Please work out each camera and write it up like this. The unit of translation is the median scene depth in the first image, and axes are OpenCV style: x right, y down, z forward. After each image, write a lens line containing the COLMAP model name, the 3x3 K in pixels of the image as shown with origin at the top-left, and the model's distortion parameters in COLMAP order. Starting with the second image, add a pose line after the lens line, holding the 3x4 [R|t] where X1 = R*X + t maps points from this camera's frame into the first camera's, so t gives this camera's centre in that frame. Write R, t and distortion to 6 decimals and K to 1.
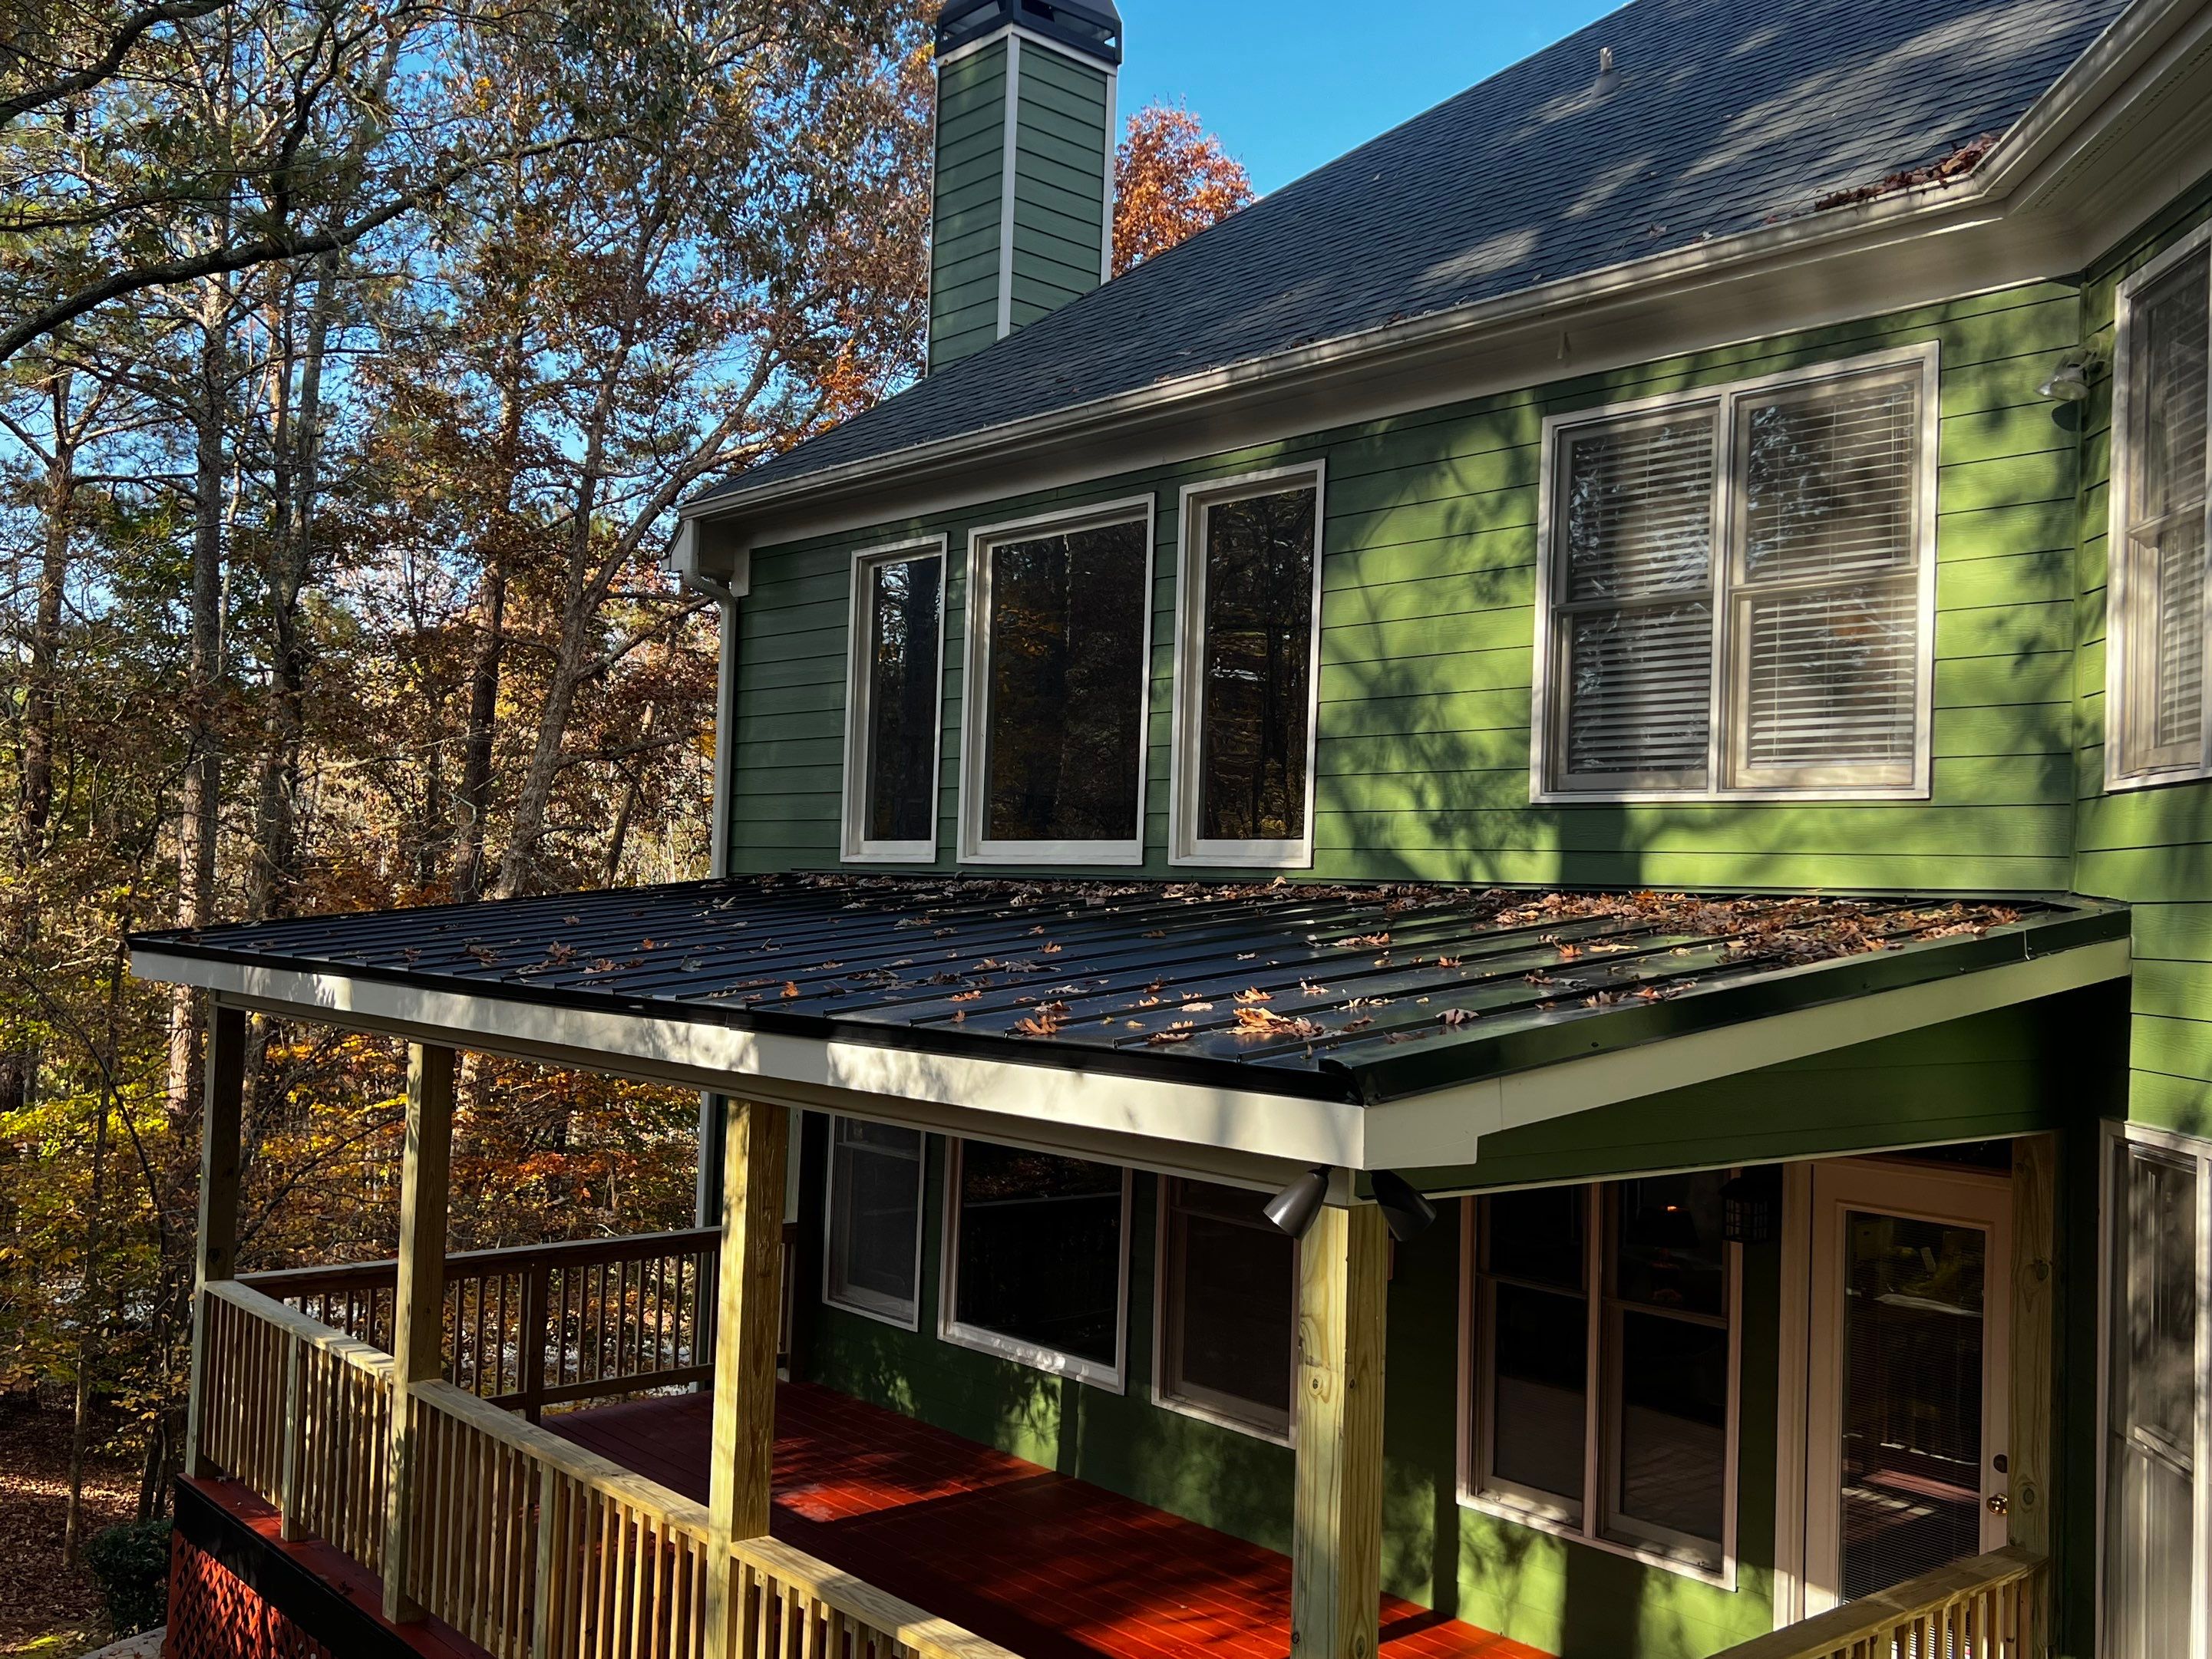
lens RADIAL K [[1981.7, 0, 1106.0], [0, 1981.7, 829.5], [0, 0, 1]] dist [0.033058, -0.008508]
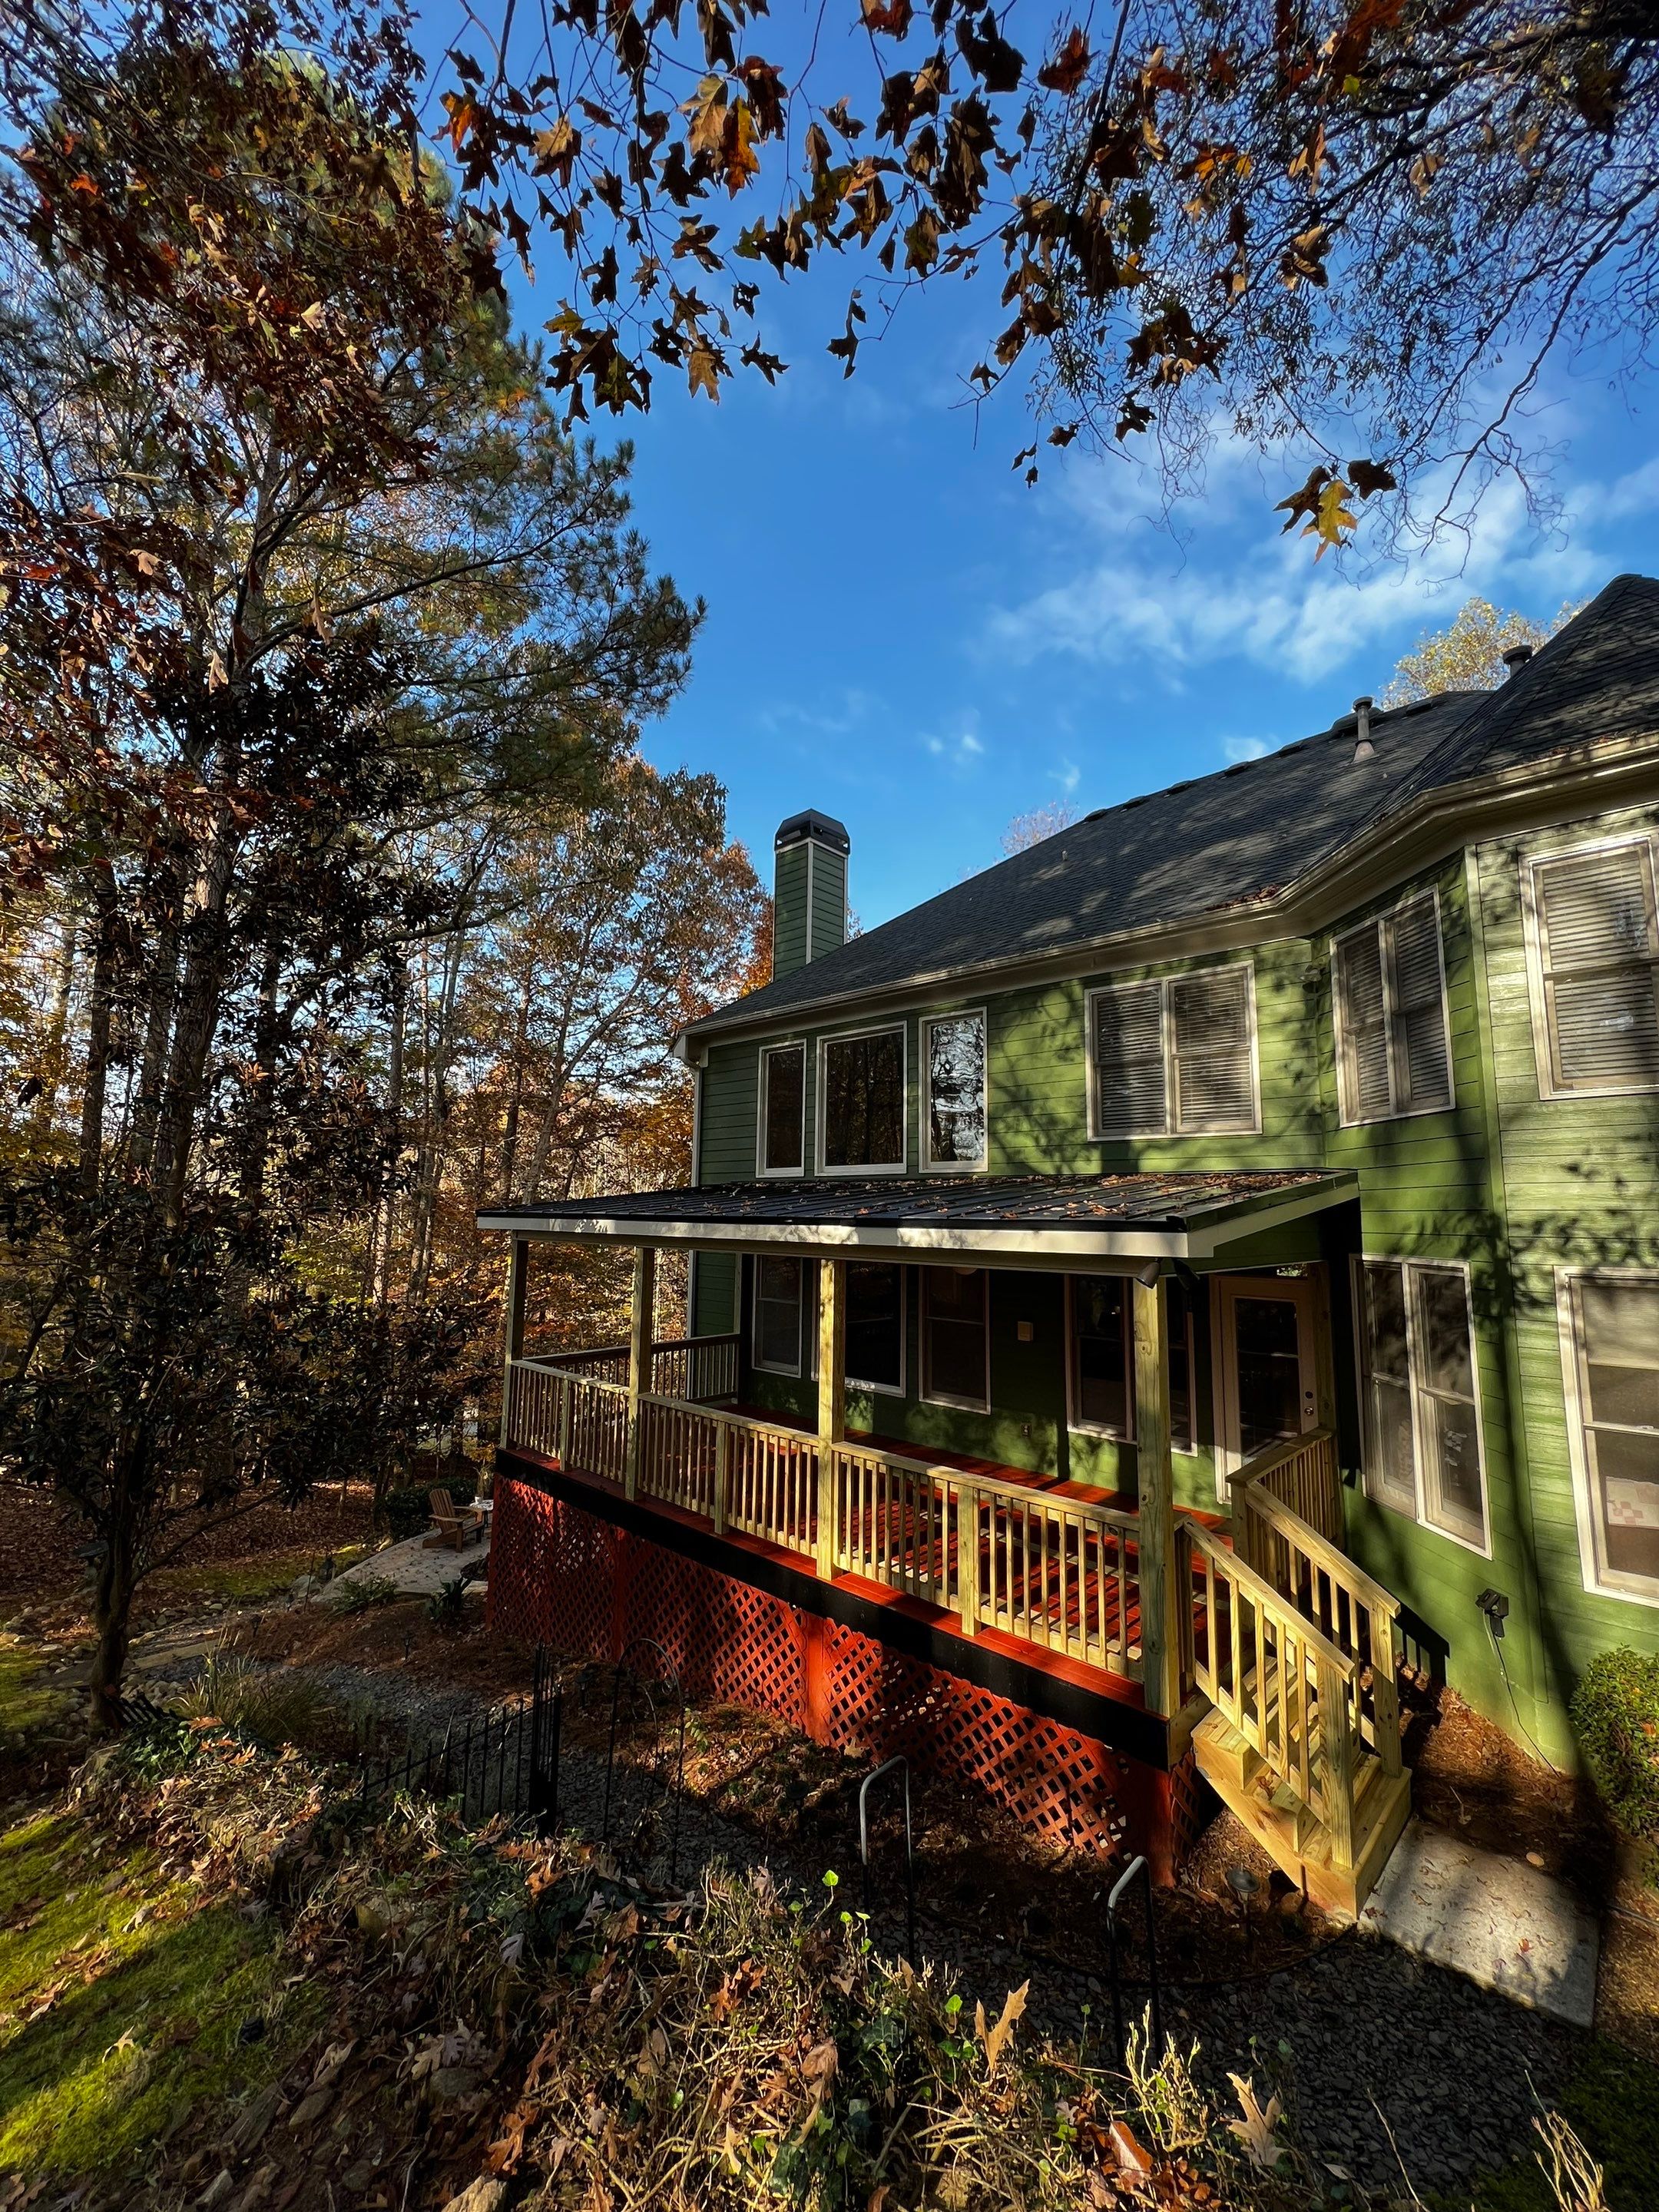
lens RADIAL K [[858.6, 0, 829.5], [0, 858.6, 1106.0], [0, 0, 1]] dist [-0.001489, -0.000329]
pose [[0.995252, -0.007022, 0.097078, -0.217855], [0.015368, 0.996220, -0.085498, 0.030555], [-0.096111, 0.086584, 0.991598, -0.043621]]
